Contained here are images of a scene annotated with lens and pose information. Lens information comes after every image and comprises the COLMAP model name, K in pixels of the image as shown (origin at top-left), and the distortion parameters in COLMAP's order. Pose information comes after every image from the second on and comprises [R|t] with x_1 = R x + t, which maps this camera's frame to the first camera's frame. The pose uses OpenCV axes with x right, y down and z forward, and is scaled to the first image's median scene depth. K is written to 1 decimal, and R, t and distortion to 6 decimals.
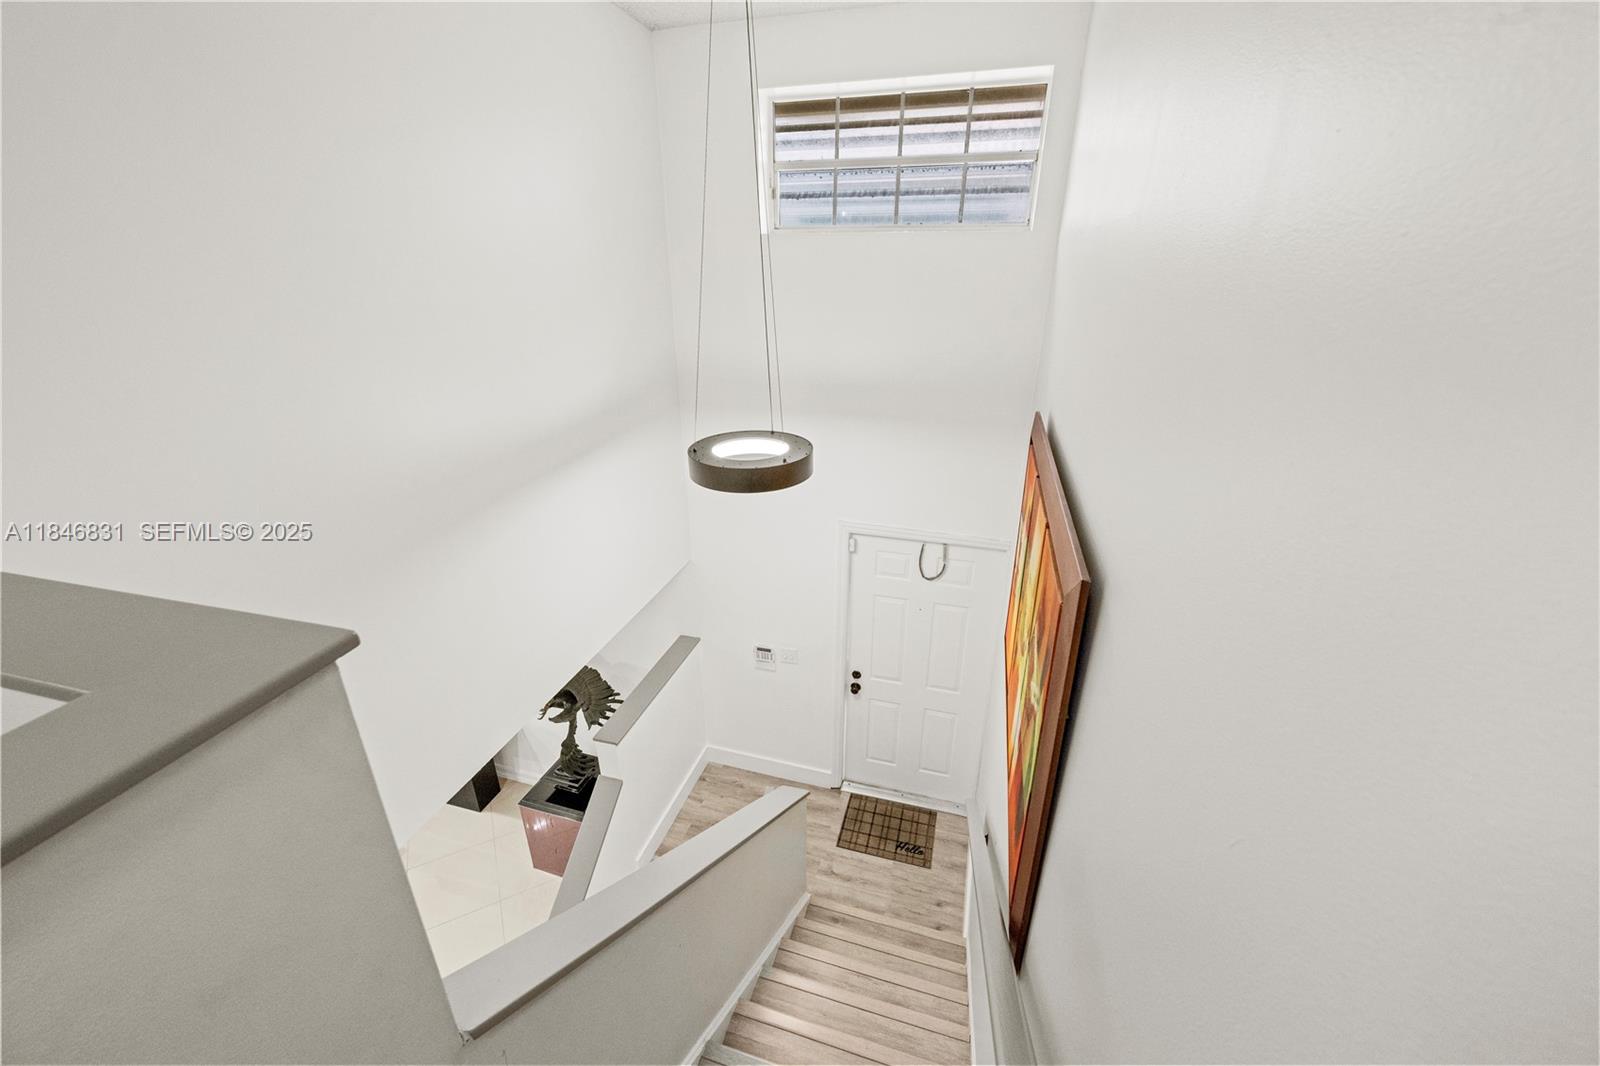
lens RADIAL K [[641.2, 0, 797.1], [0, 641.2, 527.5], [0, 0, 1]] dist [-0.004859, 0.000497]
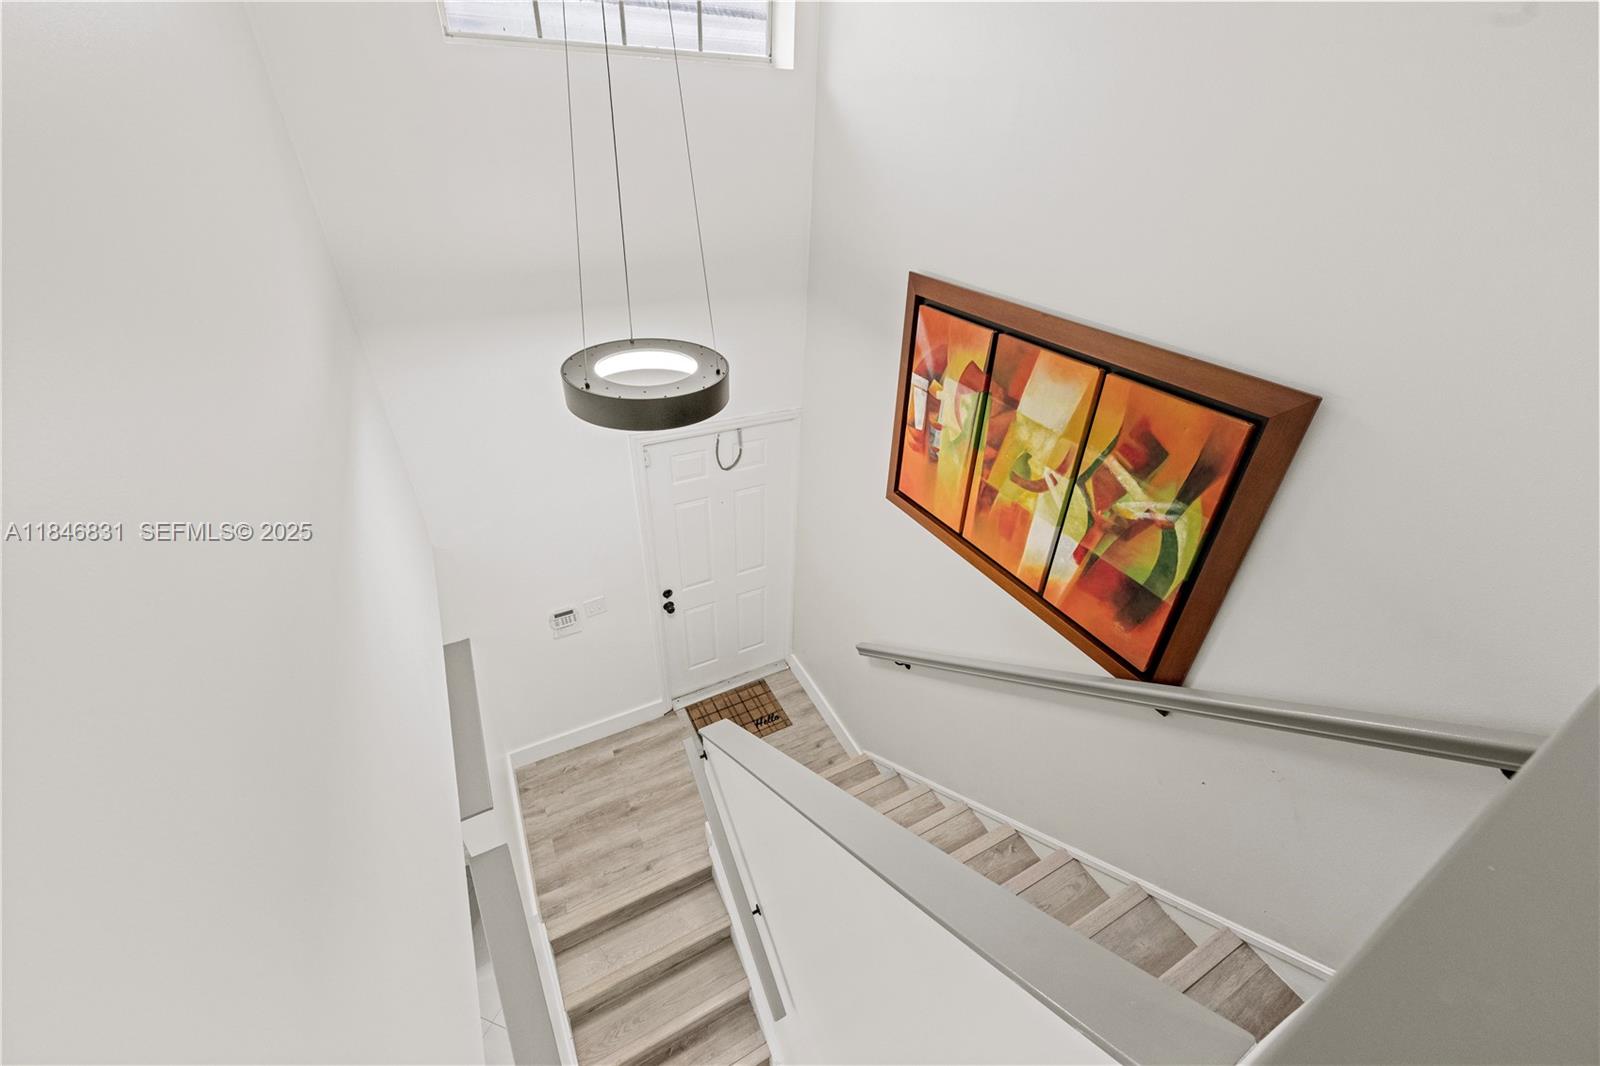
lens RADIAL K [[641.2, 0, 799.6], [0, 641.2, 525.3], [0, 0, 1]] dist [-0.004859, 0.000497]
pose [[0.709872, -0.359135, 0.605891, -0.311494], [0.240958, 0.932160, 0.270216, -0.069992], [-0.661832, -0.045825, 0.748251, 0.190477]]
